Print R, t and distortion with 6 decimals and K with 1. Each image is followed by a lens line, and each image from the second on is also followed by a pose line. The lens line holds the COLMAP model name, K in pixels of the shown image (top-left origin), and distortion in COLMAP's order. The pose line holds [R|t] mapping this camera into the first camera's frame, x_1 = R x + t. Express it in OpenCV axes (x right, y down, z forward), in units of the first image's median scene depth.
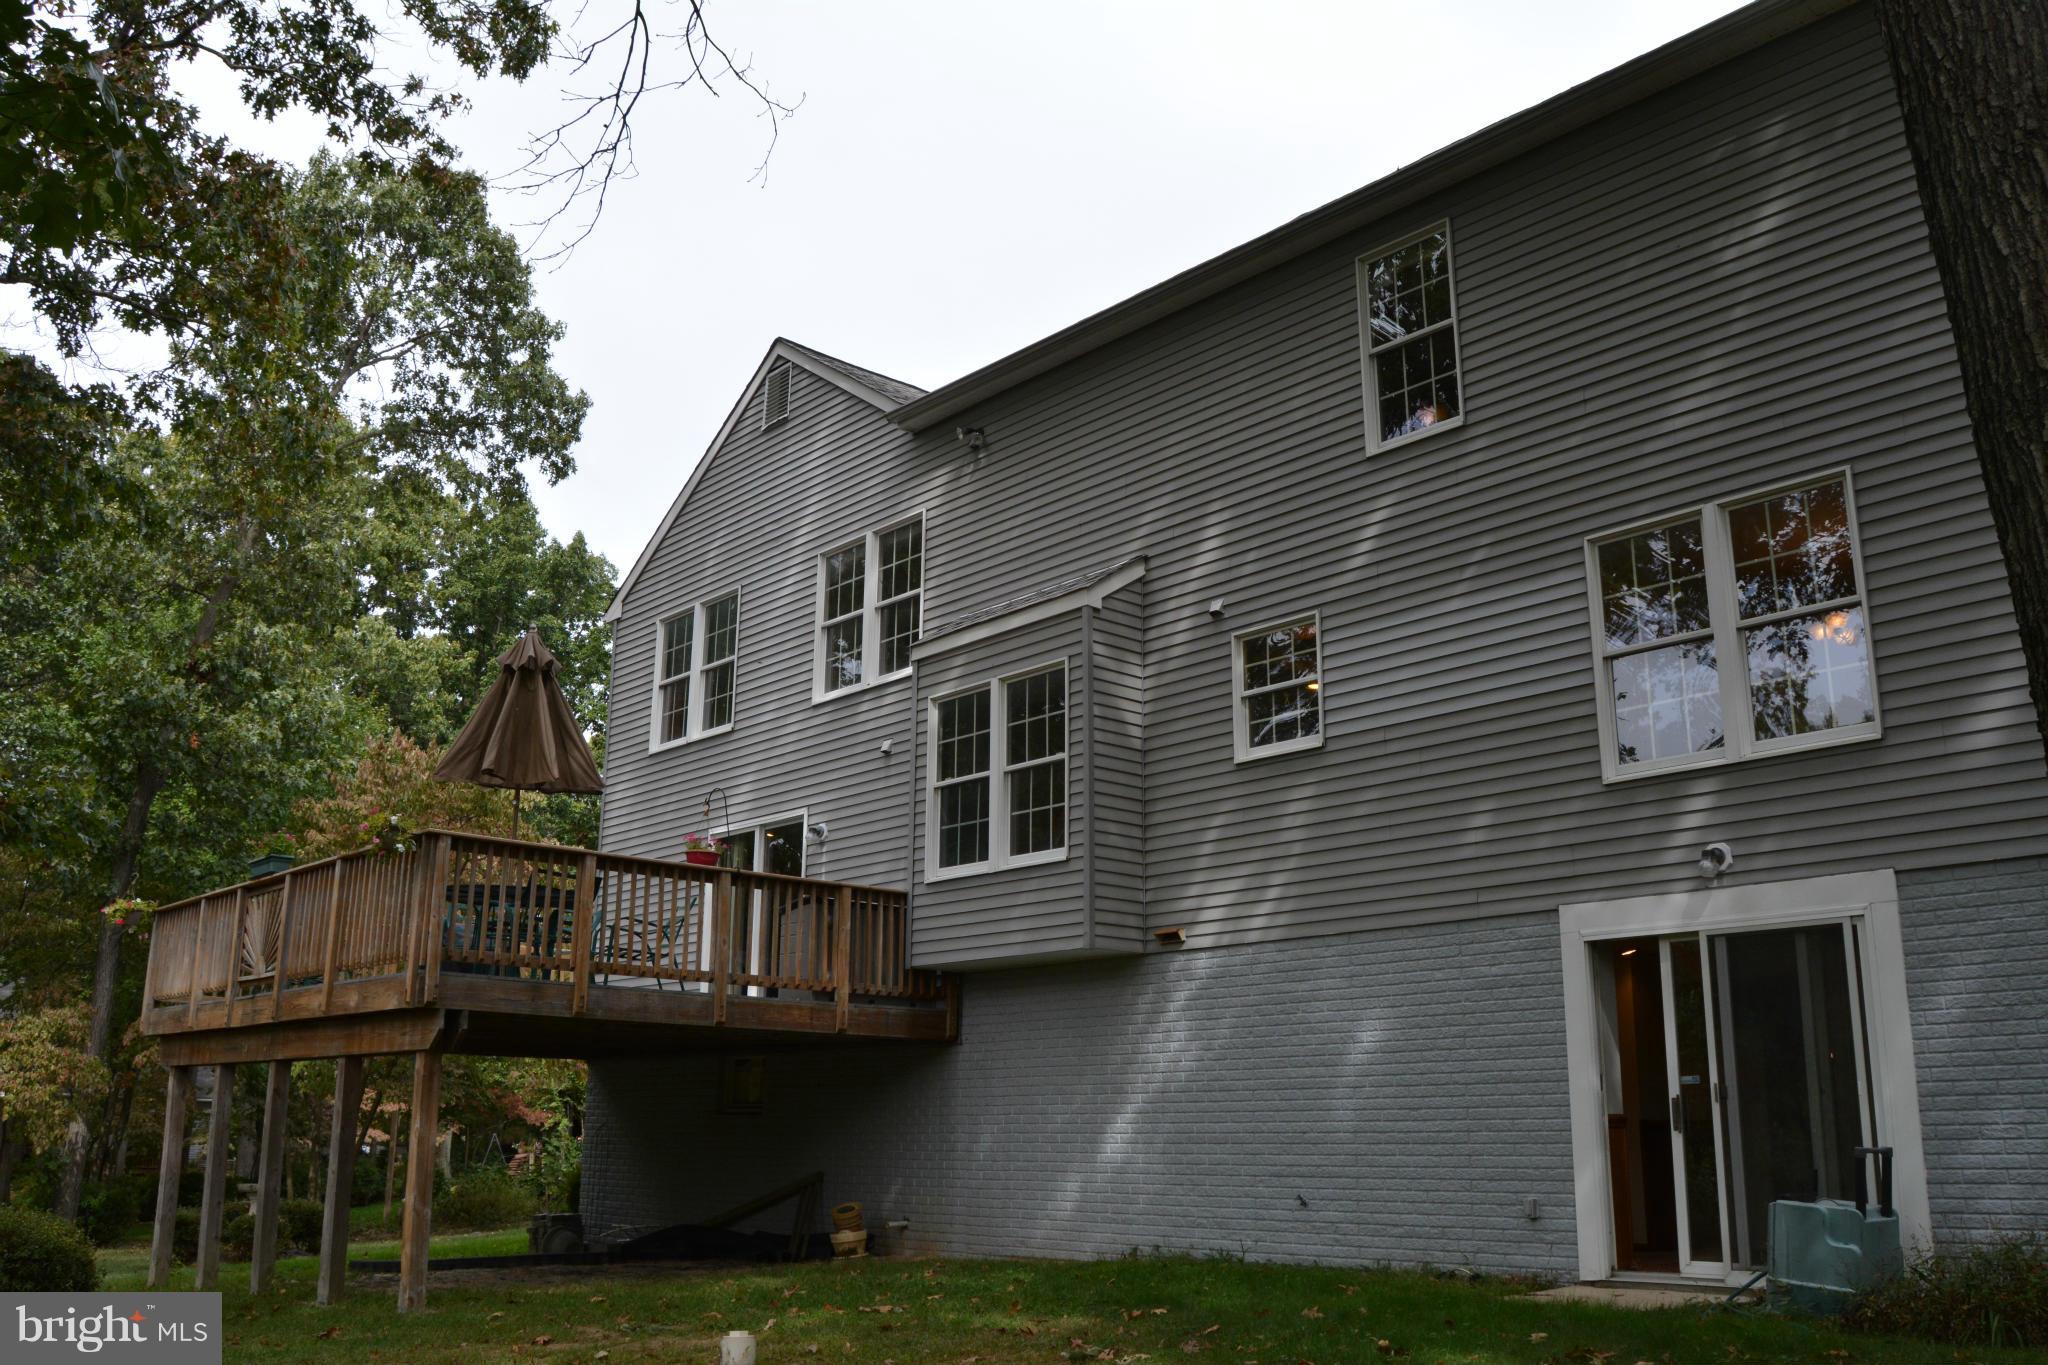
lens RADIAL K [[1732.9, 0, 1024.0], [0, 1732.9, 682.5], [0, 0, 1]] dist [-0.070289, -0.002724]
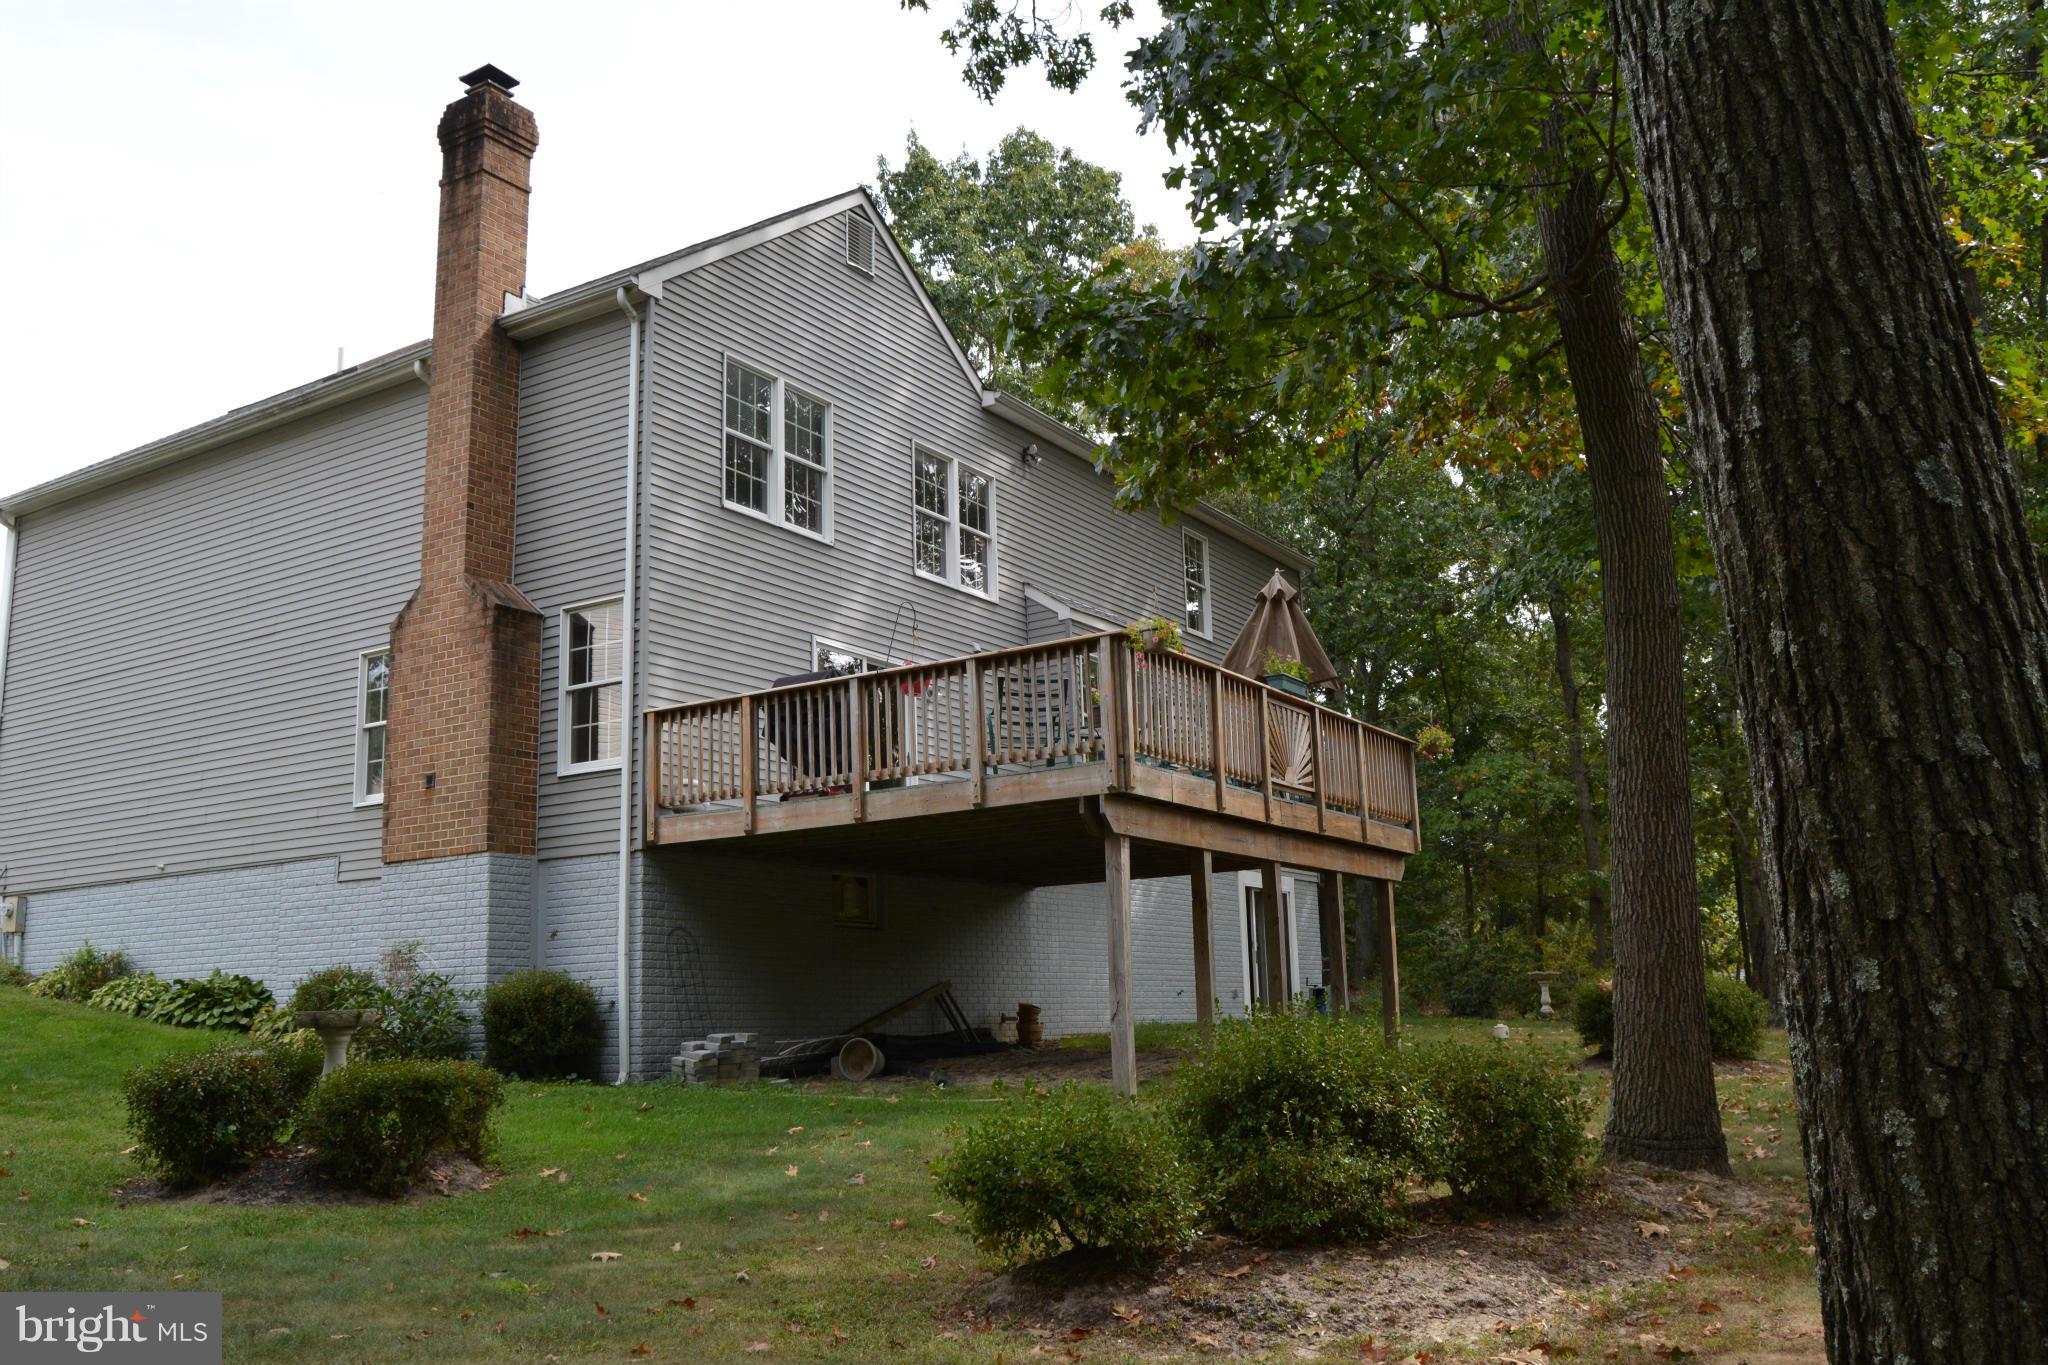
lens RADIAL K [[1732.9, 0, 1024.0], [0, 1732.9, 682.5], [0, 0, 1]] dist [-0.070289, -0.002724]
pose [[-0.274470, 0.197964, 0.940998, -1.090778], [-0.221438, 0.939267, -0.262189, 0.329388], [-0.935752, -0.280336, -0.213963, 1.060749]]
